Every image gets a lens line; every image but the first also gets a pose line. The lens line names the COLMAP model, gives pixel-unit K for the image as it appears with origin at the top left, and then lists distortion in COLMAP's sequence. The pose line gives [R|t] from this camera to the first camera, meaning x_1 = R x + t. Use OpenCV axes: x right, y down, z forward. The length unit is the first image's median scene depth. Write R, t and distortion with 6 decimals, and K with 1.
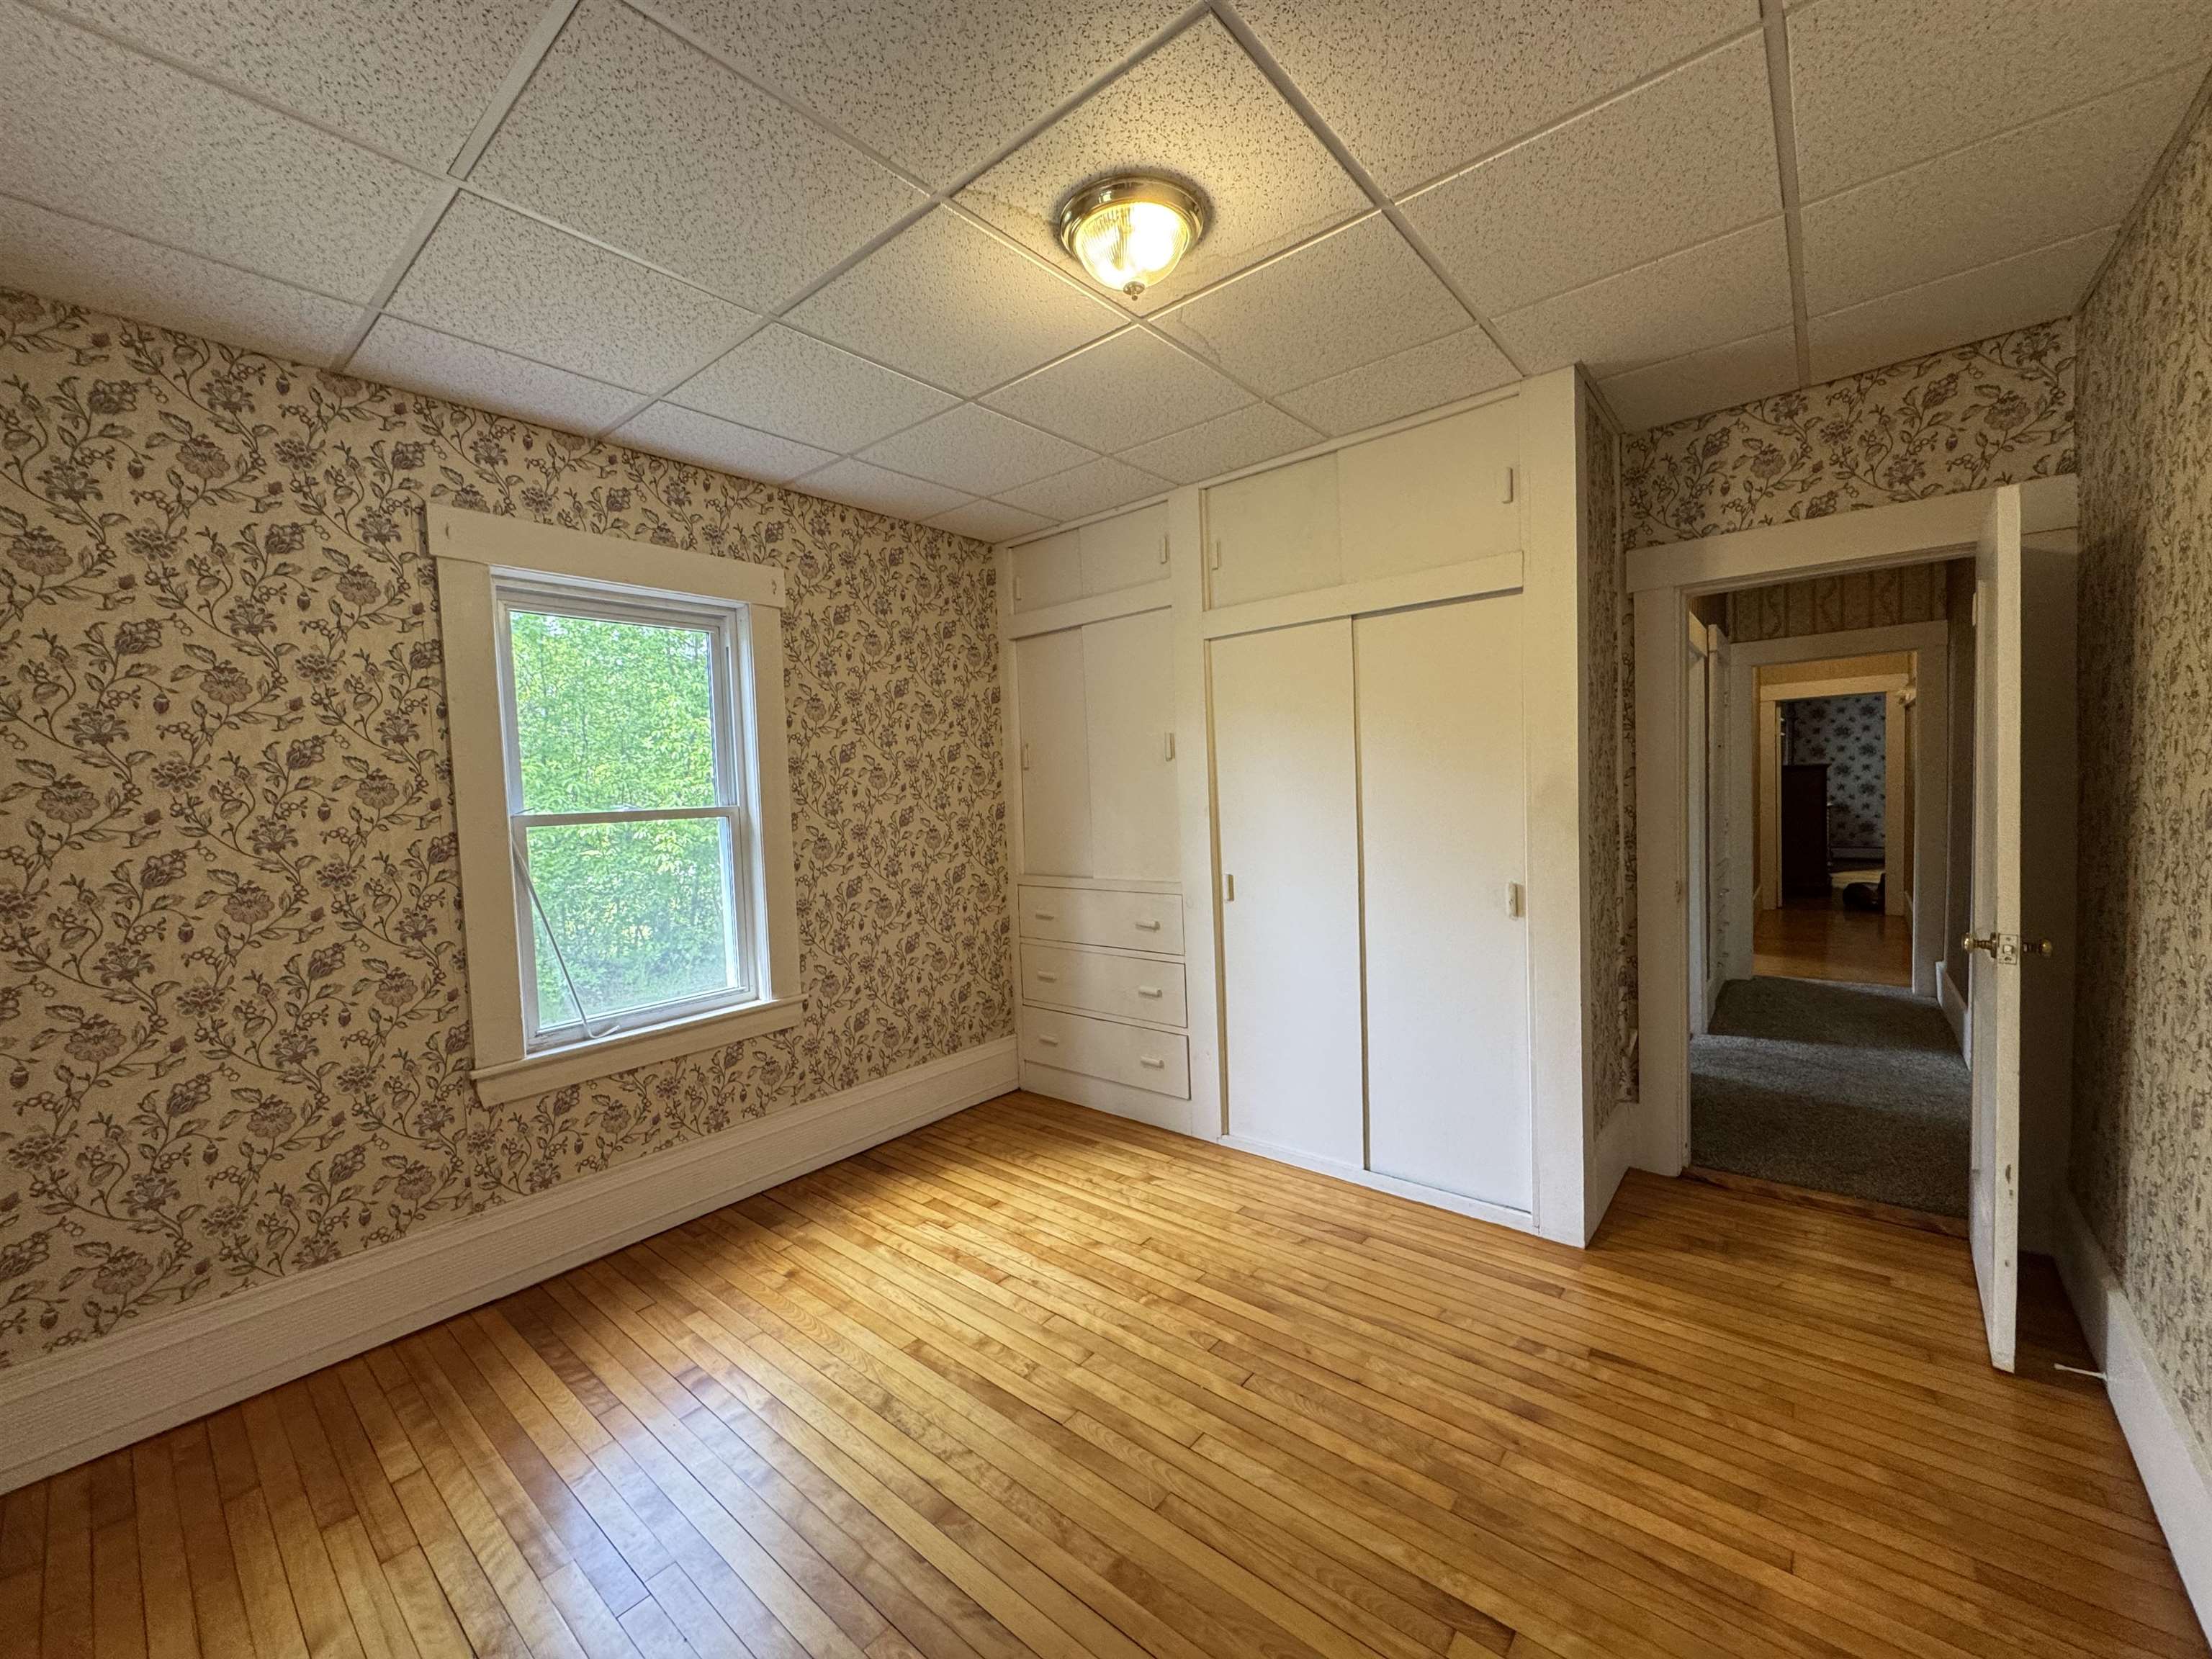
lens RADIAL K [[881.8, 0, 1094.2], [0, 881.8, 827.2], [0, 0, 1]] dist [-0.003382, 0.000731]
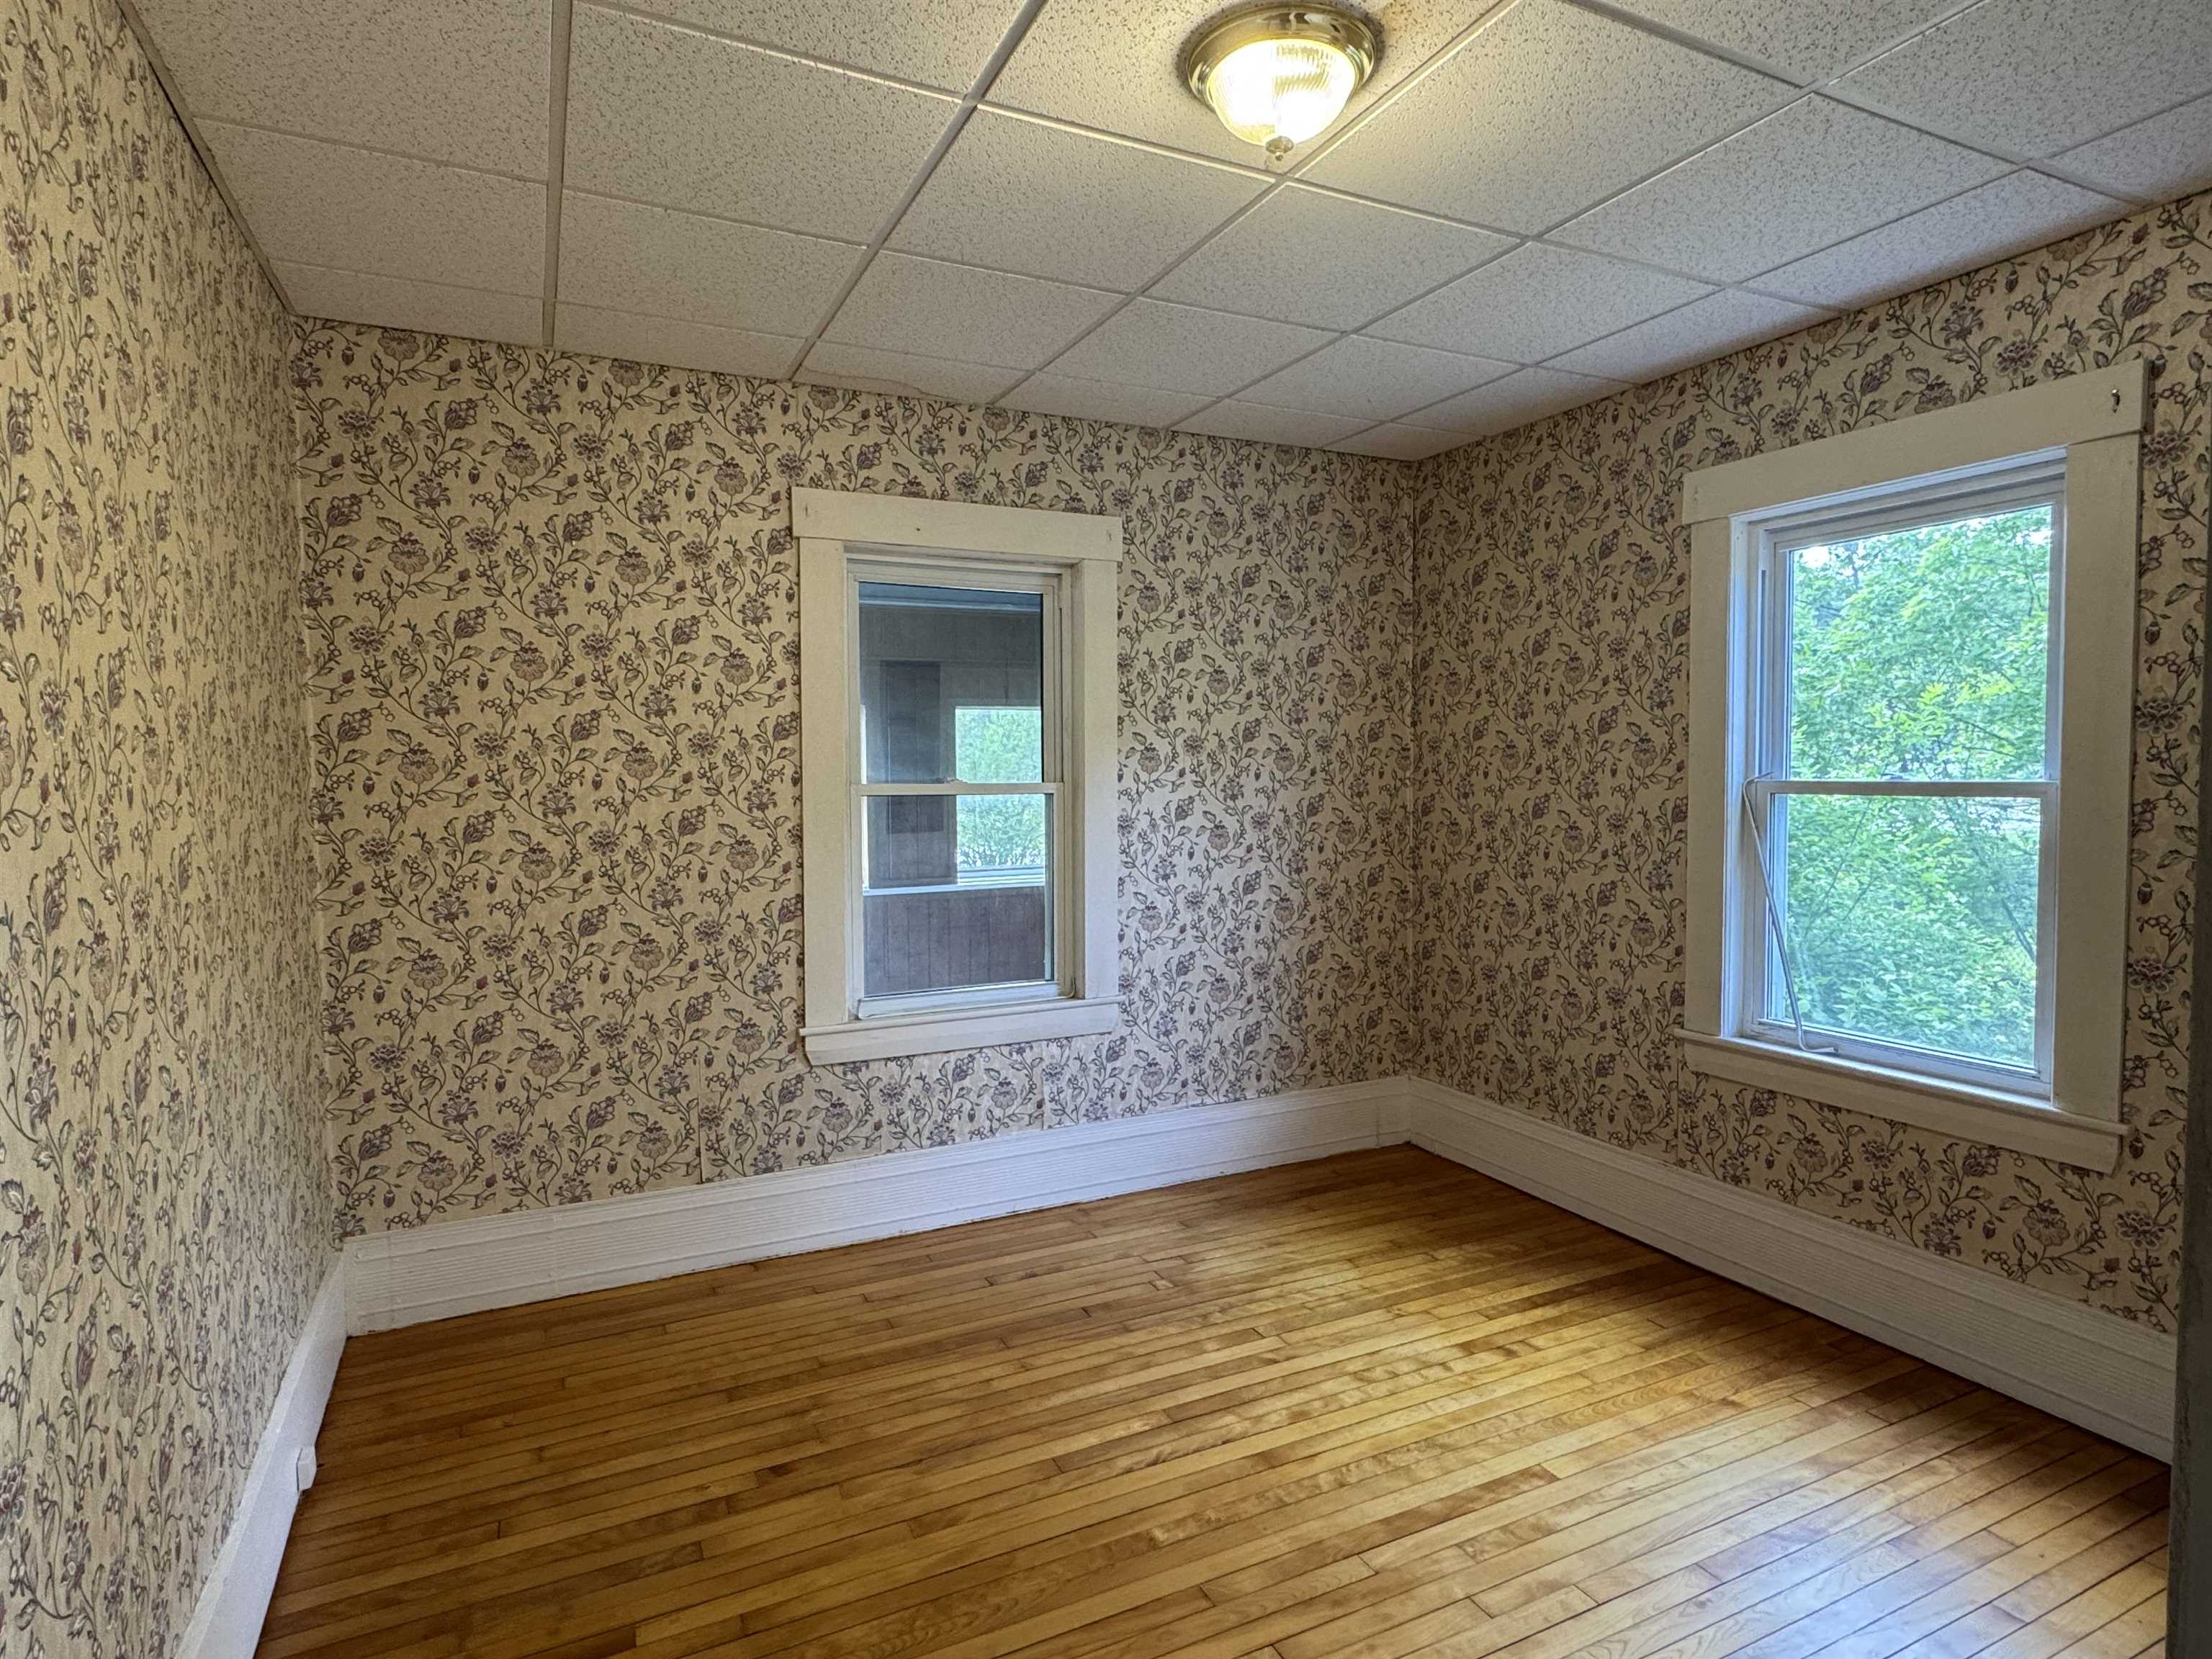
lens RADIAL K [[1200.7, 0, 1108.4], [0, 1200.7, 824.5], [0, 0, 1]] dist [-0.020412, -0.000230]
pose [[-0.425636, 0.080913, -0.901270, 0.792740], [-0.016237, 0.995151, 0.097009, -0.080640], [0.904749, 0.055924, -0.422259, 0.958625]]
